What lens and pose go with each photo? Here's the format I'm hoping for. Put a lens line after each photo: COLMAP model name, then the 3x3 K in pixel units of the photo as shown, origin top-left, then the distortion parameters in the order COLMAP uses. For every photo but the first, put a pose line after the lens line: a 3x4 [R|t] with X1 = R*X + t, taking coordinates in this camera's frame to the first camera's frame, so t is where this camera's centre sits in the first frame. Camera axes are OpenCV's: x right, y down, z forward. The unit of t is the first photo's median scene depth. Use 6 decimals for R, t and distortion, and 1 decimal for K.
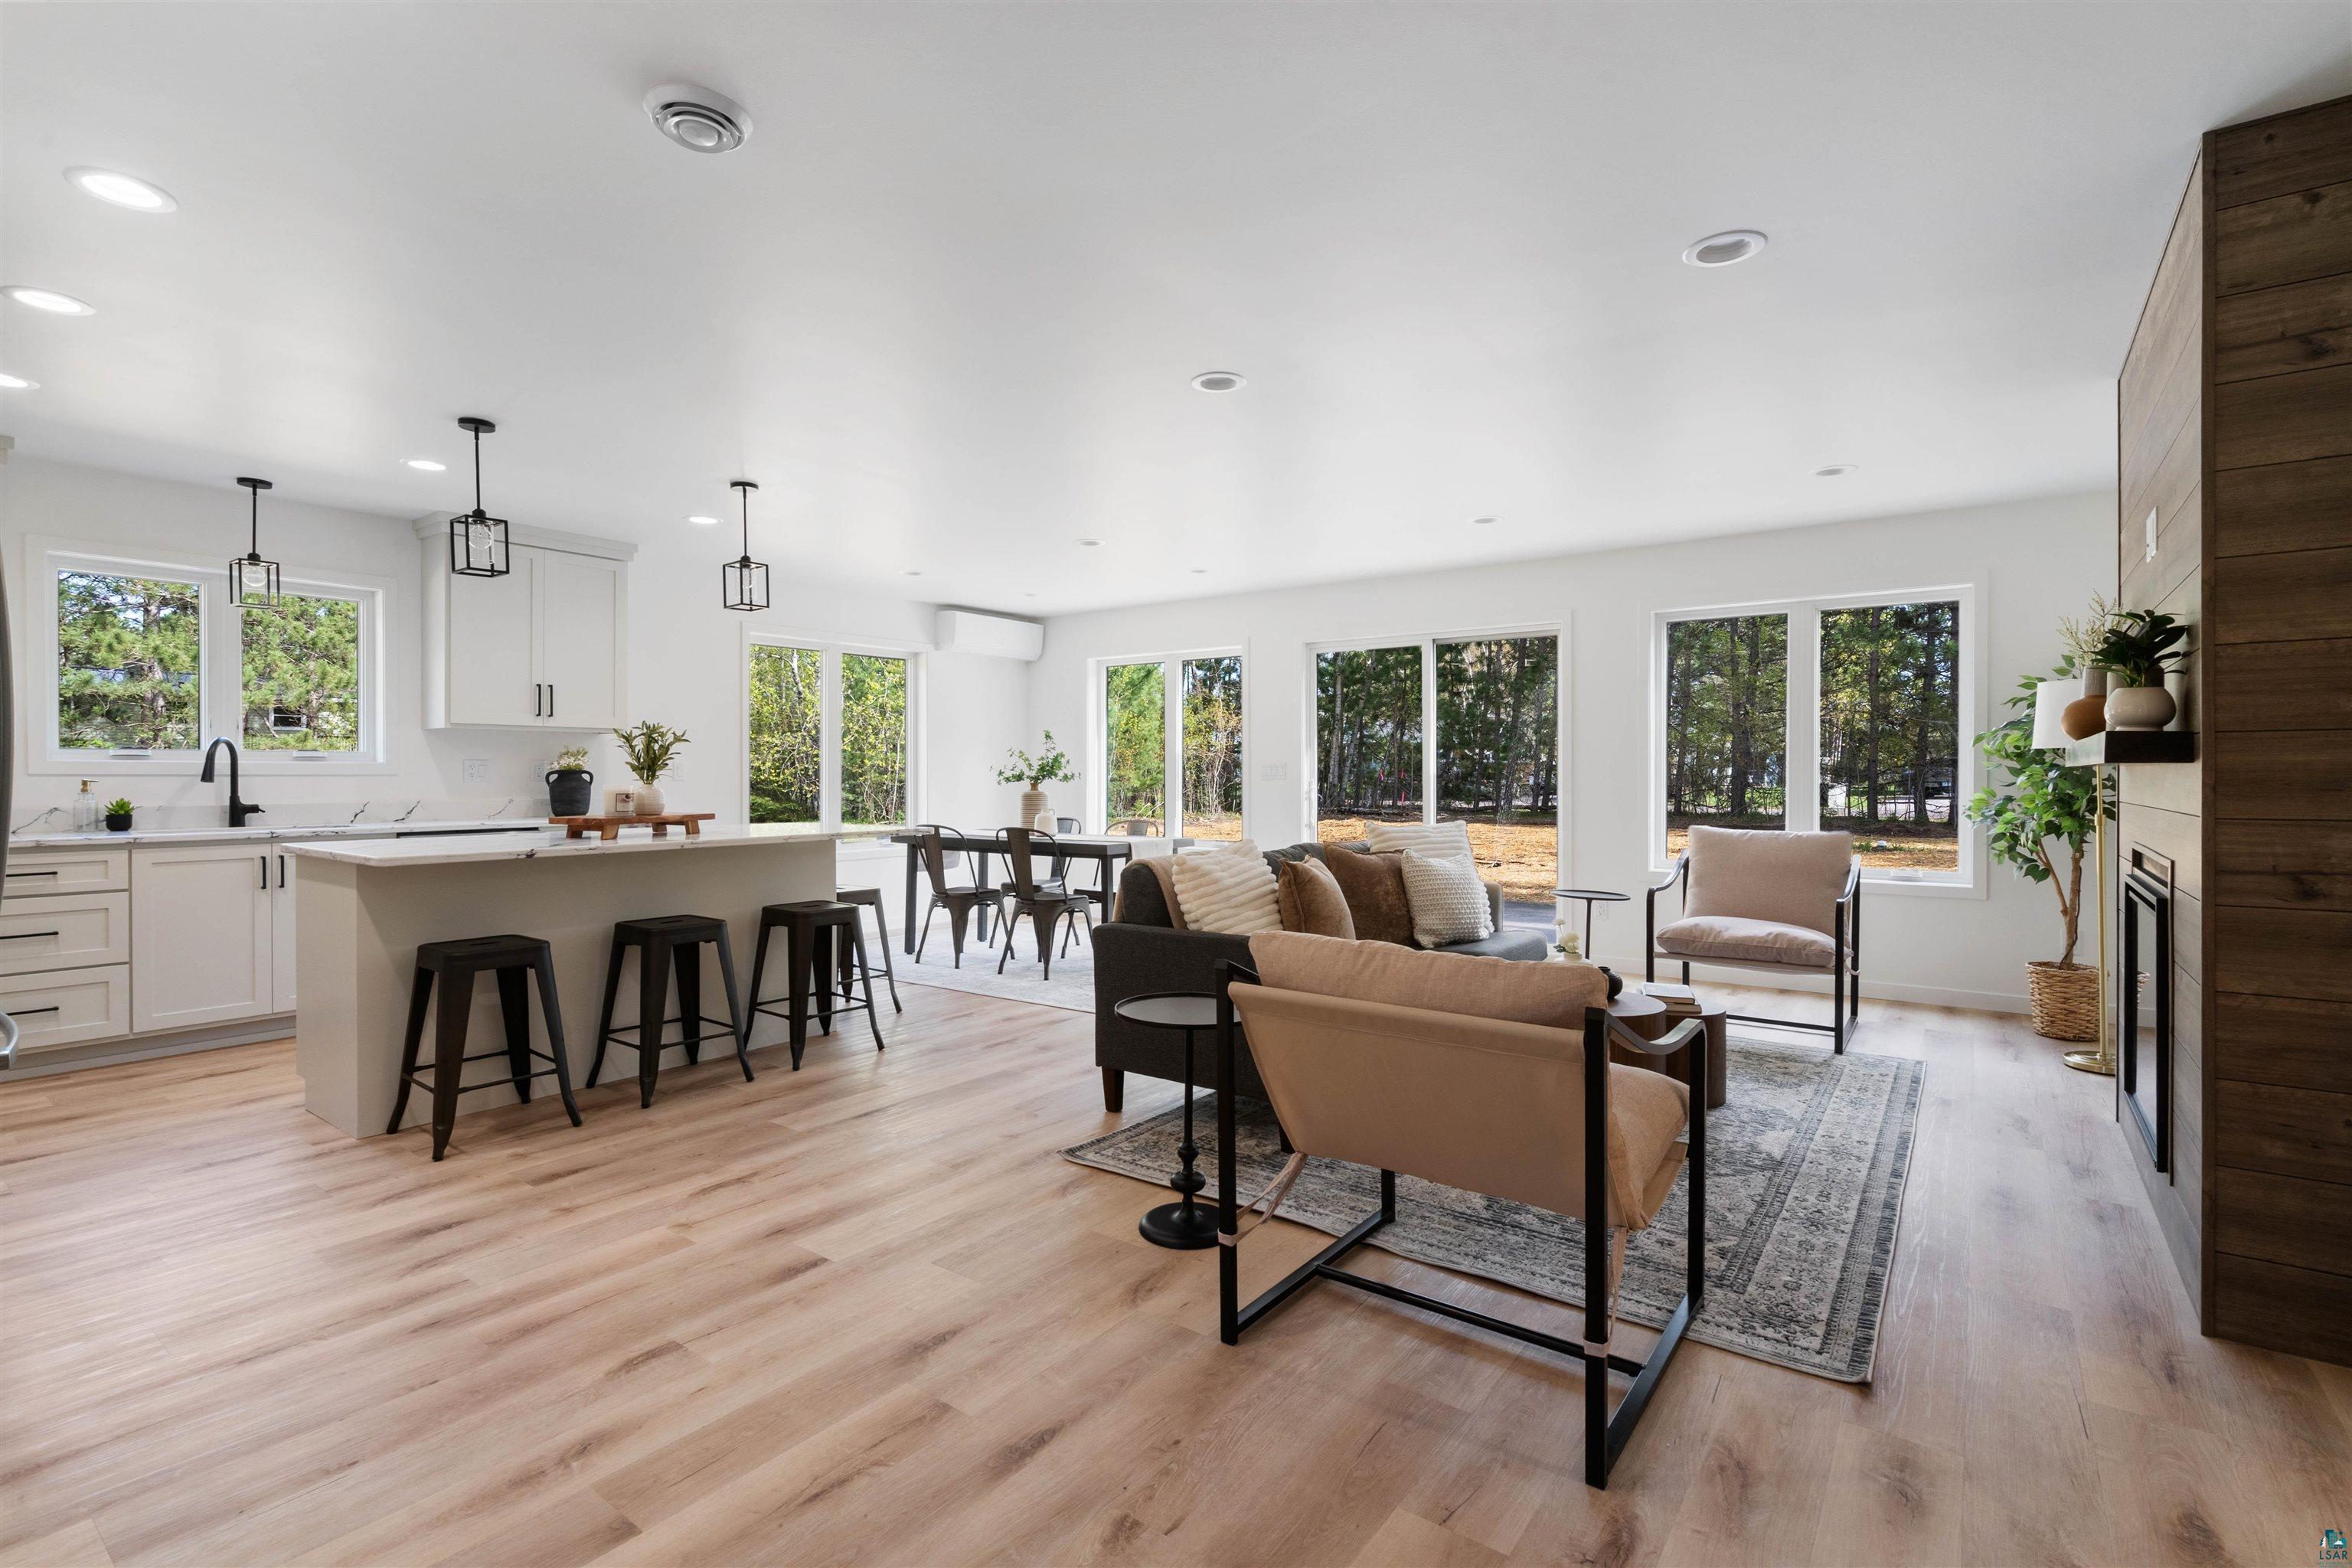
lens RADIAL K [[1077.3, 0, 1176.5], [0, 1077.3, 778.6], [0, 0, 1]] dist [0.000587, 0.001560]
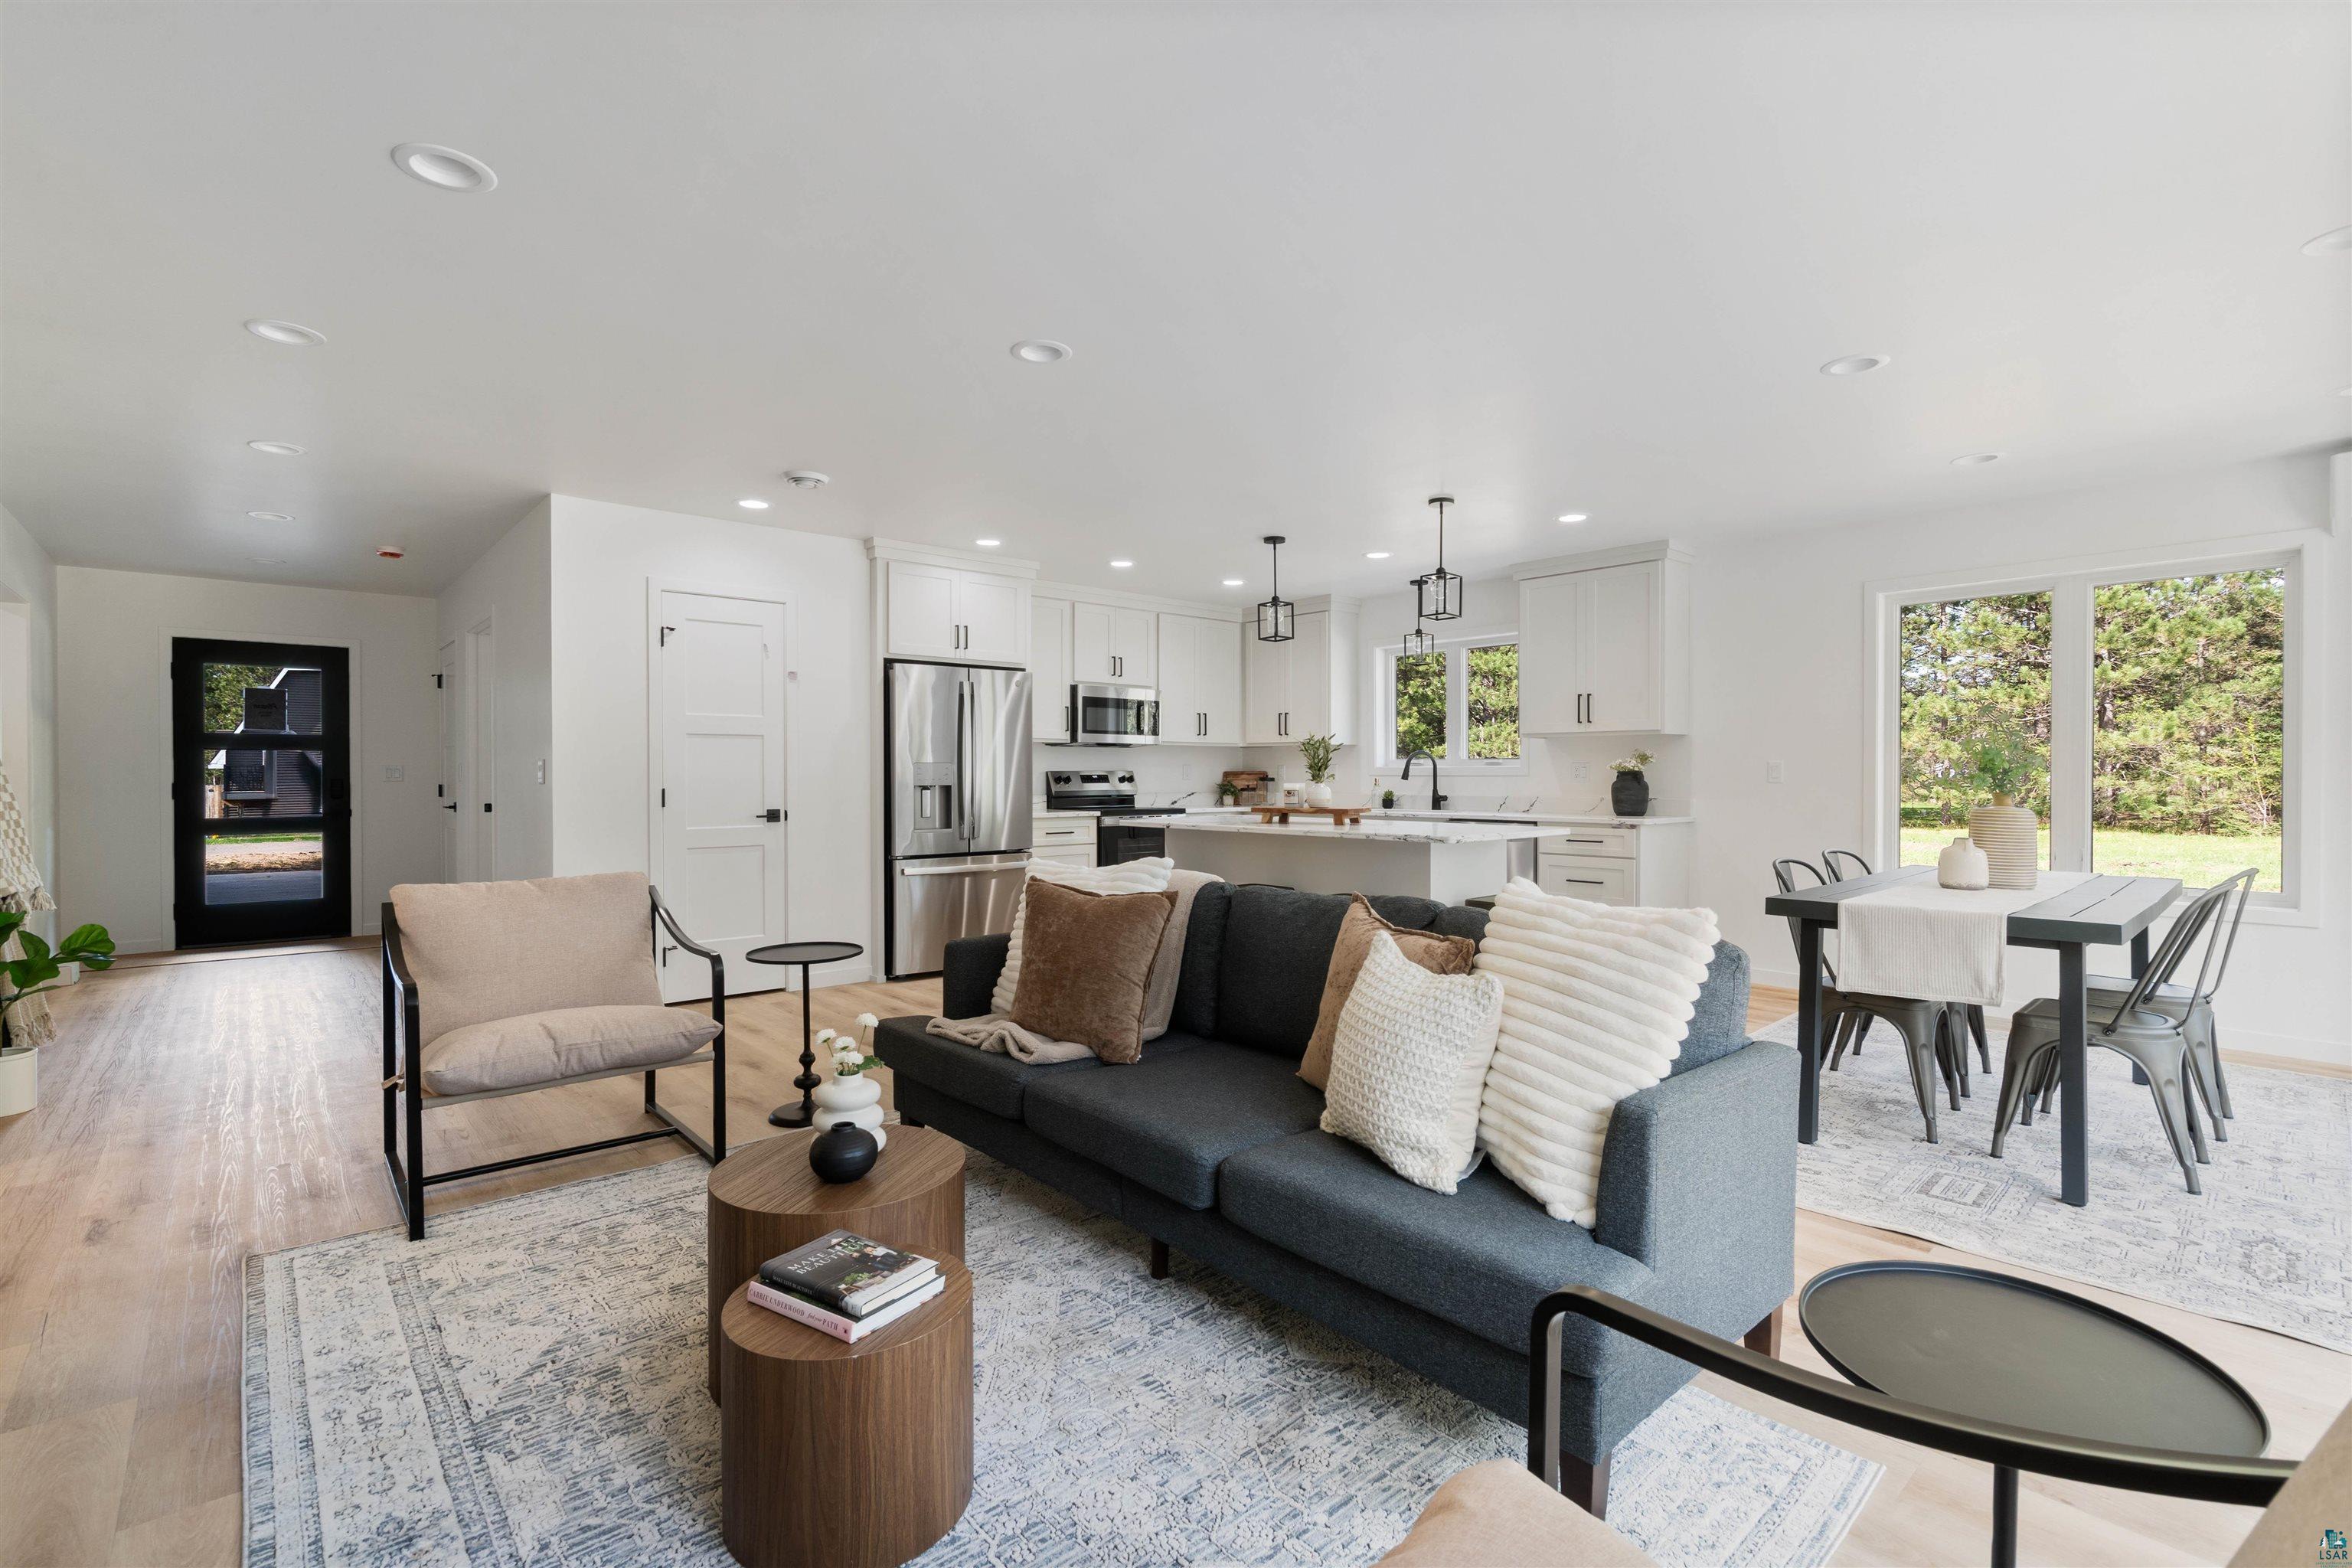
lens RADIAL K [[1077.3, 0, 1176.5], [0, 1077.3, 778.6], [0, 0, 1]] dist [0.000587, 0.001560]
pose [[-0.212518, 0.006891, -0.977133, 0.689218], [-0.006845, 0.999940, 0.008541, -0.009407], [0.977133, 0.008504, -0.212458, 0.979666]]
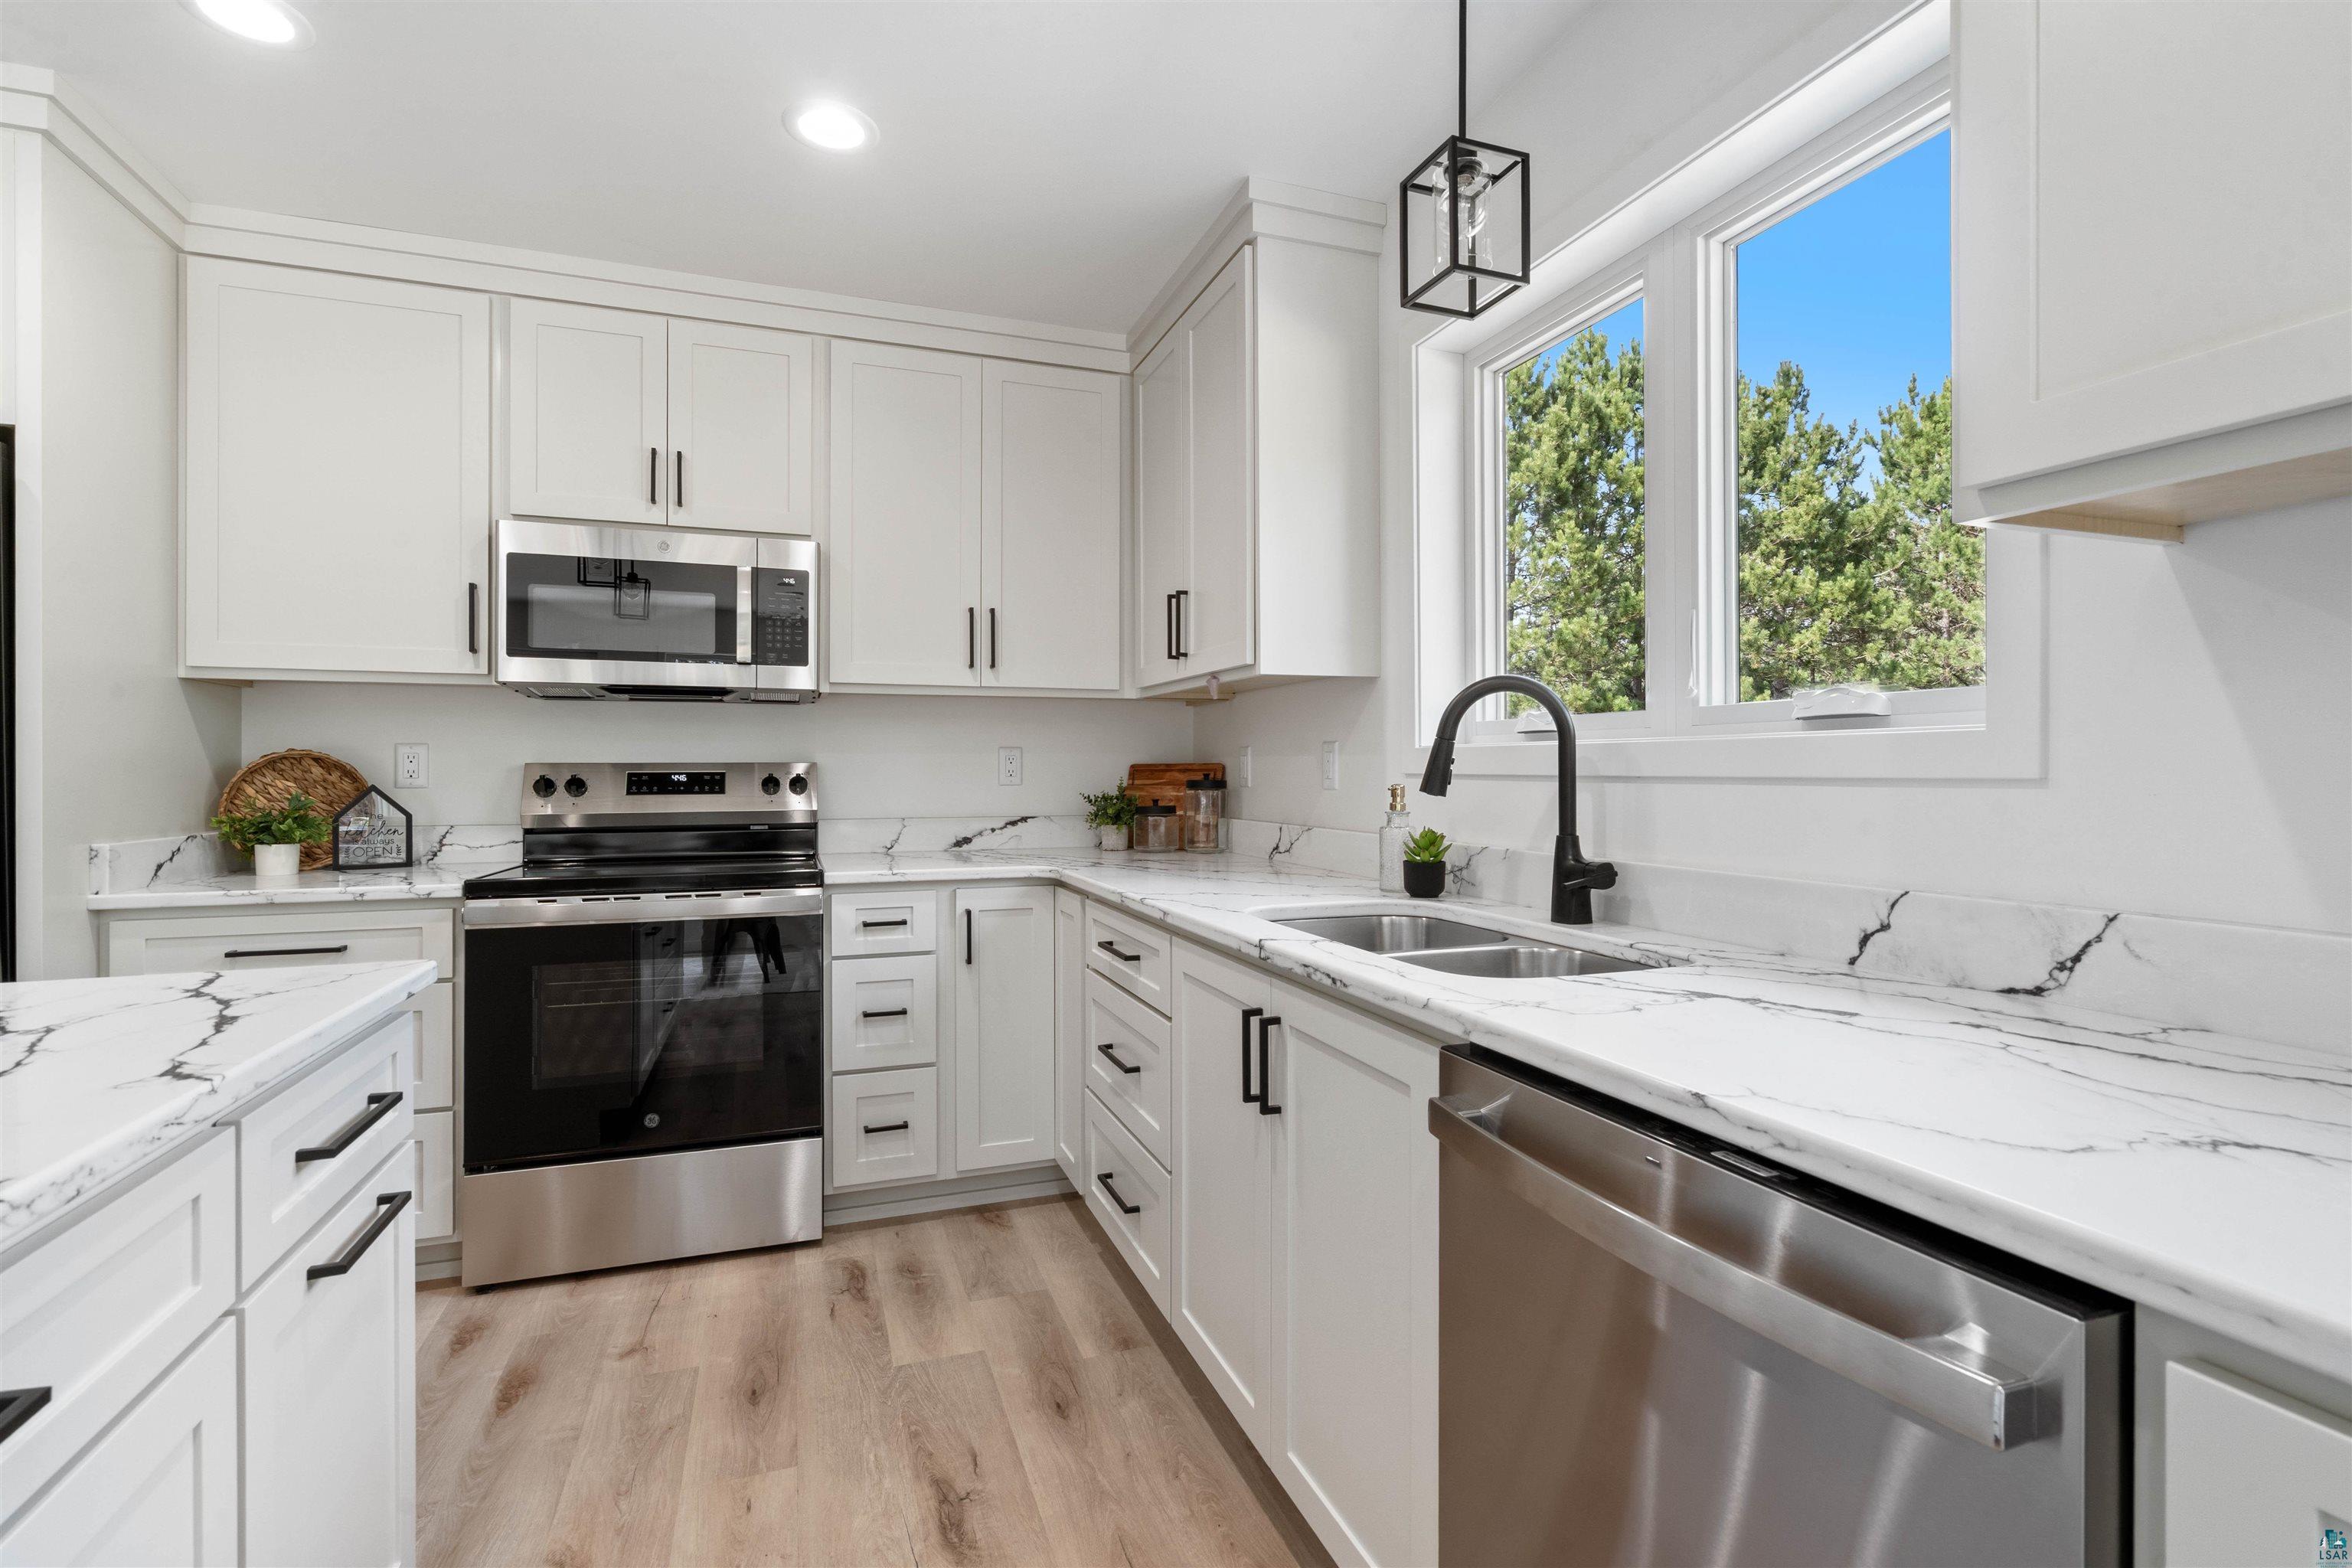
lens RADIAL K [[1084.7, 0, 1177.0], [0, 1084.7, 750.6], [0, 0, 1]] dist [-0.004978, -0.000694]
pose [[-0.549297, -0.007089, -0.835597, -0.503147], [-0.002534, 0.999974, -0.006818, -0.009765], [0.835624, -0.001628, -0.549300, 1.104492]]
